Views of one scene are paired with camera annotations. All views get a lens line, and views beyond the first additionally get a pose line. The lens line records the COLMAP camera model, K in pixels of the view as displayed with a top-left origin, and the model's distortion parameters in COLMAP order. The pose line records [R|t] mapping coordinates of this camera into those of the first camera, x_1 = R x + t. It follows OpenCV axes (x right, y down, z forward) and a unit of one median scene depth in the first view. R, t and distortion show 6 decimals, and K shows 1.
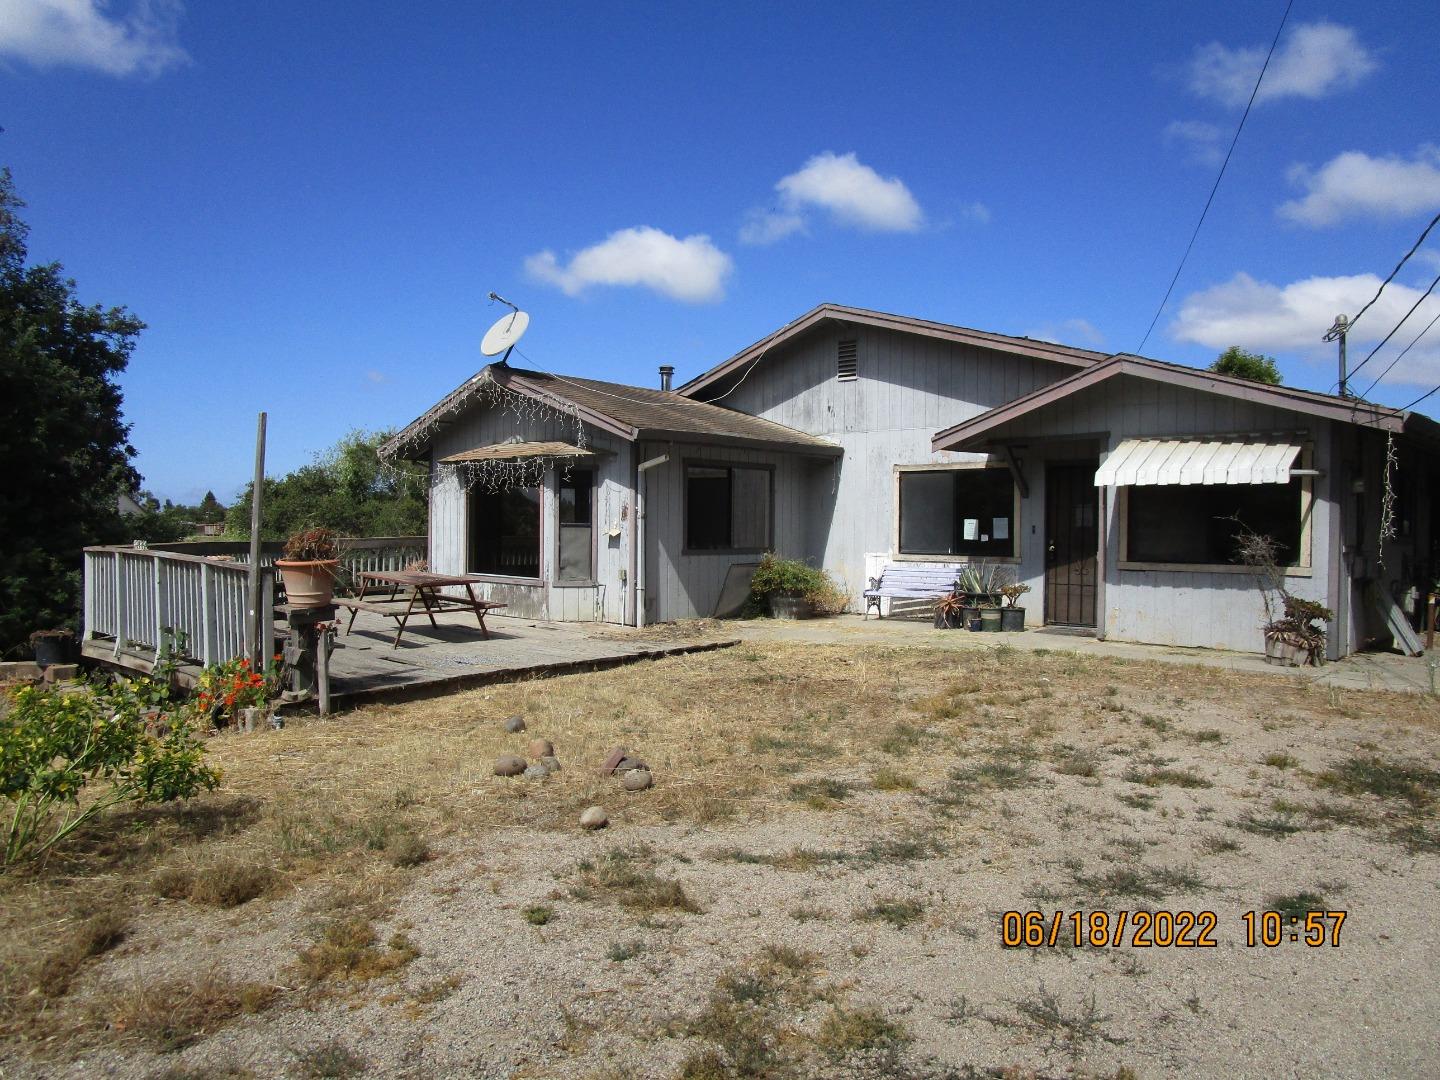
lens RADIAL K [[1028.9, 0, 719.1], [0, 1028.9, 538.1], [0, 0, 1]] dist [-0.028747, -0.000502]
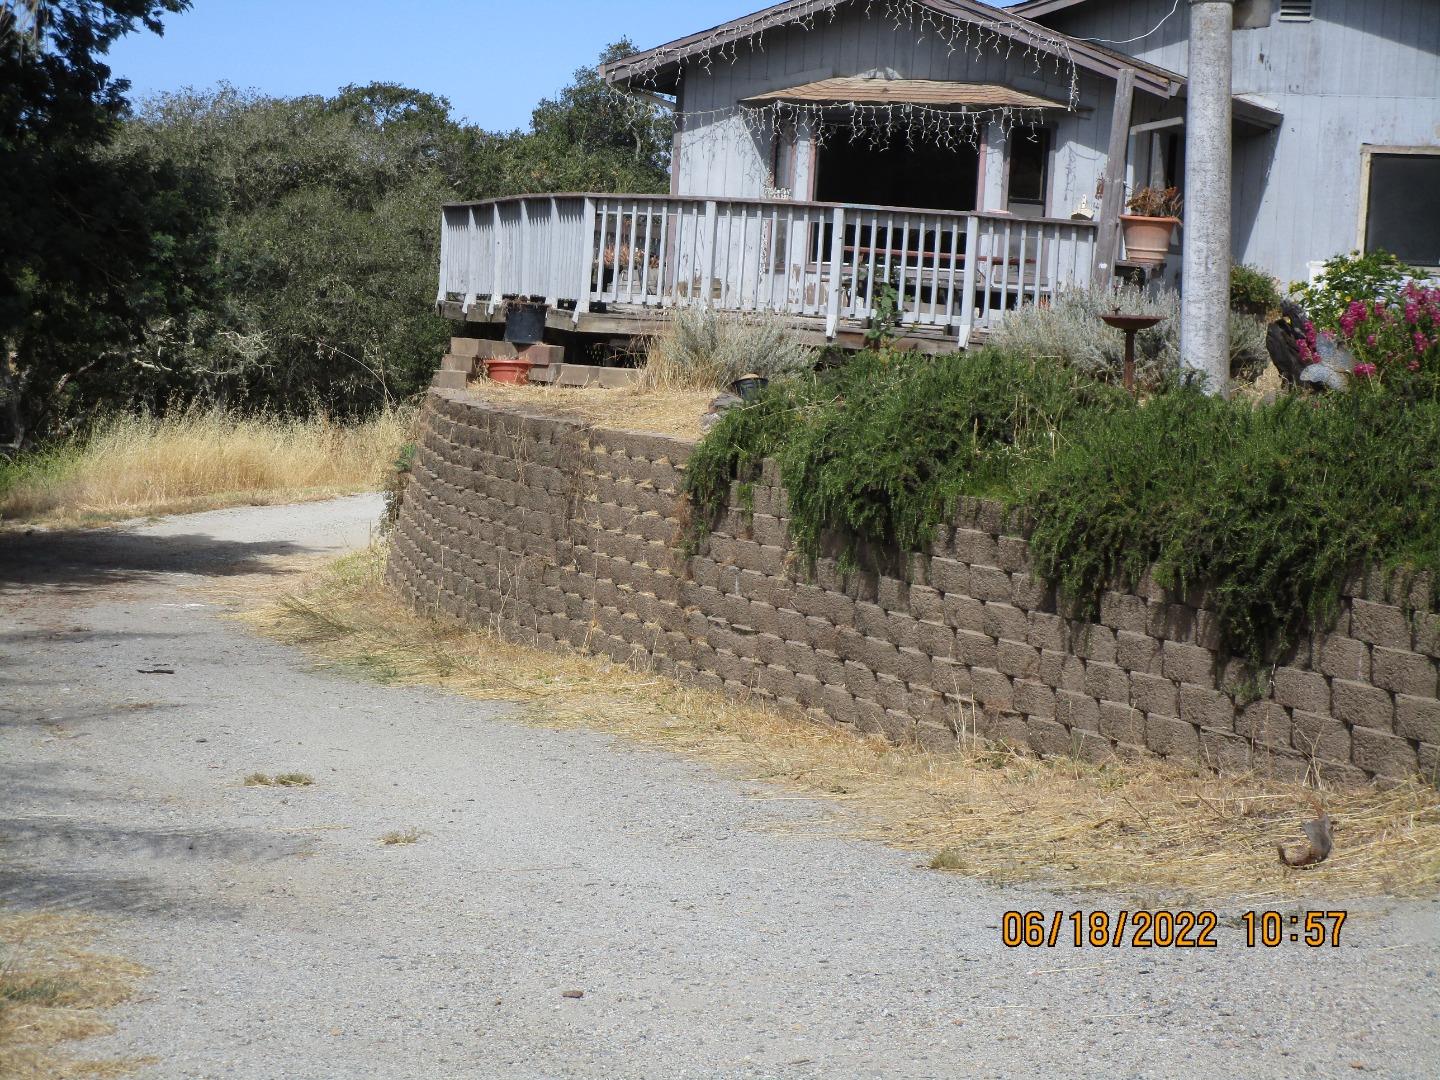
lens RADIAL K [[3097.0, 0, 710.8], [0, 3097.0, 532.0], [0, 0, 1]] dist [0.015129, 0.000000]
pose [[0.947129, 0.020737, 0.320183, -1.138805], [-0.043881, 0.996904, 0.065238, 0.096130], [-0.317839, -0.075838, 0.945107, -1.141526]]
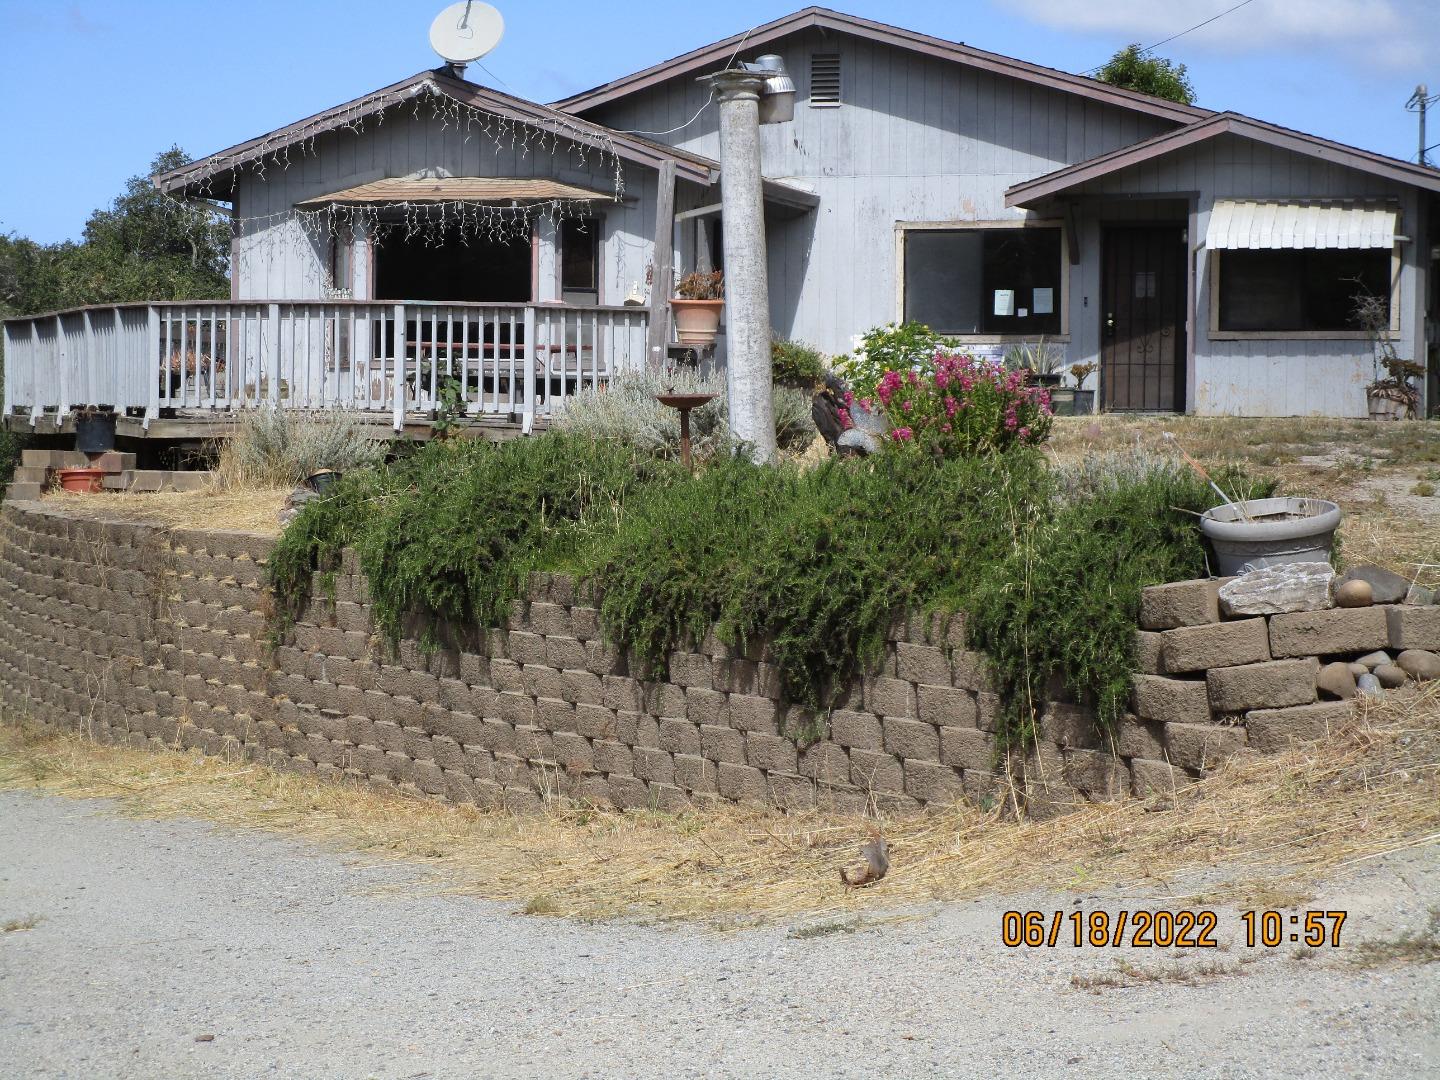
lens RADIAL K [[3097.0, 0, 715.2], [0, 3097.0, 543.4], [0, 0, 1]] dist [0.015129, 0.000000]
pose [[0.893508, -0.023300, 0.448443, -1.165511], [0.007400, 0.999281, 0.037174, 0.097841], [-0.448987, -0.029897, 0.893038, -1.203960]]
